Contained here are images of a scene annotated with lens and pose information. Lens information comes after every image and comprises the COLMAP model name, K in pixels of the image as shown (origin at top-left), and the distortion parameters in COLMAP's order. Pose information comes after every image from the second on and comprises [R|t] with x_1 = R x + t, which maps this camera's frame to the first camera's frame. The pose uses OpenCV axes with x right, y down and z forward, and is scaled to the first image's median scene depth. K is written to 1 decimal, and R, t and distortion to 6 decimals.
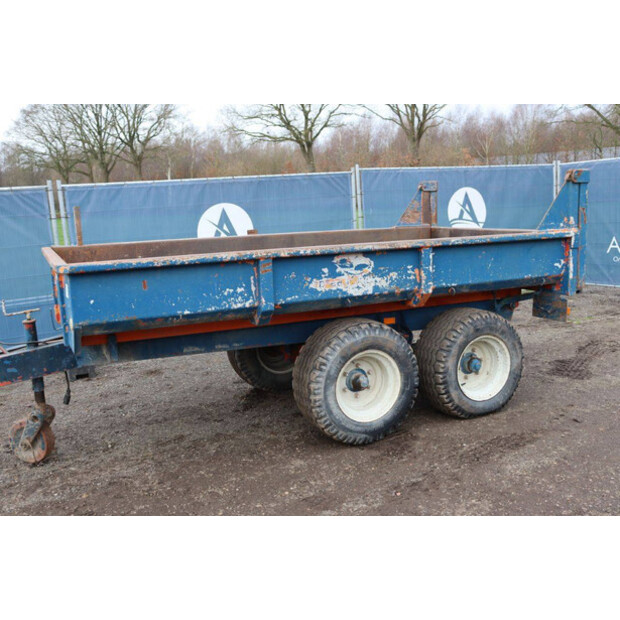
lens RADIAL K [[631.8, 0, 310.0], [0, 631.8, 310.0], [0, 0, 1]] dist [-0.116135, 0.253143]
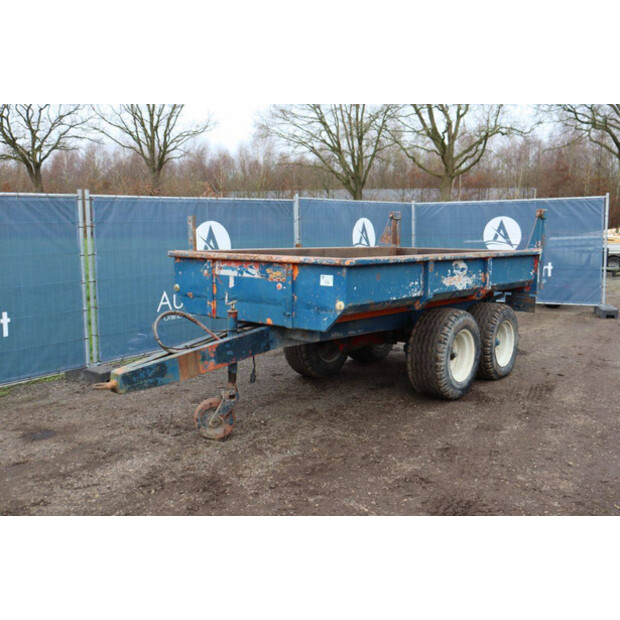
lens RADIAL K [[631.8, 0, 310.0], [0, 631.8, 310.0], [0, 0, 1]] dist [-0.116135, 0.253143]
pose [[0.902349, -0.010264, 0.430883, -0.769543], [0.031084, 0.998663, -0.041307, 0.063882], [-0.429883, 0.050667, 0.901462, -0.107806]]
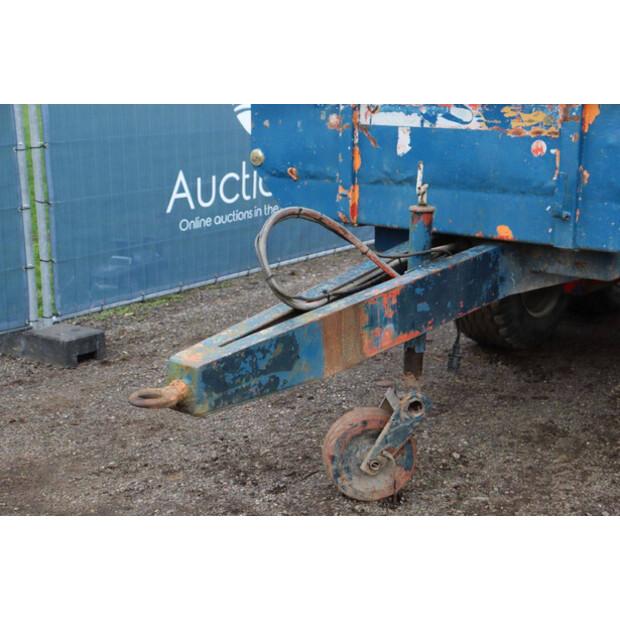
lens RADIAL K [[1031.9, 0, 310.0], [0, 1031.9, 310.0], [0, 0, 1]] dist [0.169005, 0.027038]
pose [[0.909786, -0.048752, 0.412204, -0.813576], [0.030188, 0.998220, 0.051432, 0.049339], [-0.413978, -0.034349, 0.909639, 0.270702]]
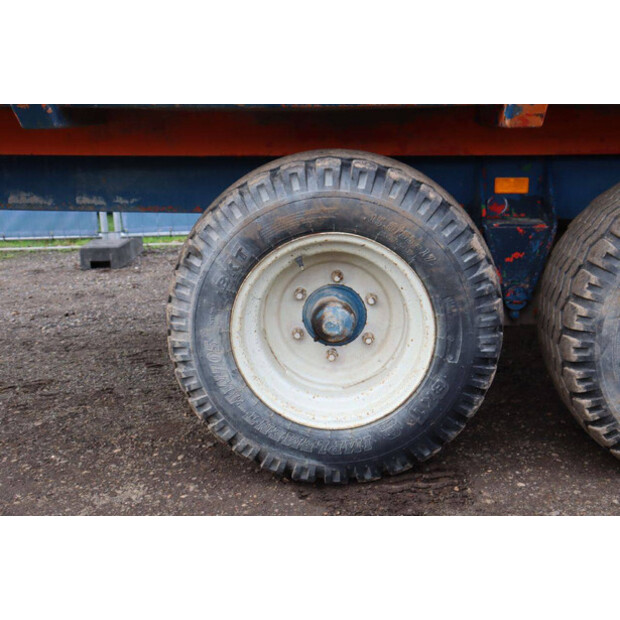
lens RADIAL K [[838.8, 0, 310.0], [0, 838.8, 310.0], [0, 0, 1]] dist [0.016683, 0.035786]
pose [[0.890013, 0.141143, -0.433537, 0.276189], [-0.098178, 0.987899, 0.120072, 0.048189], [0.445238, -0.064302, 0.893100, 0.534200]]
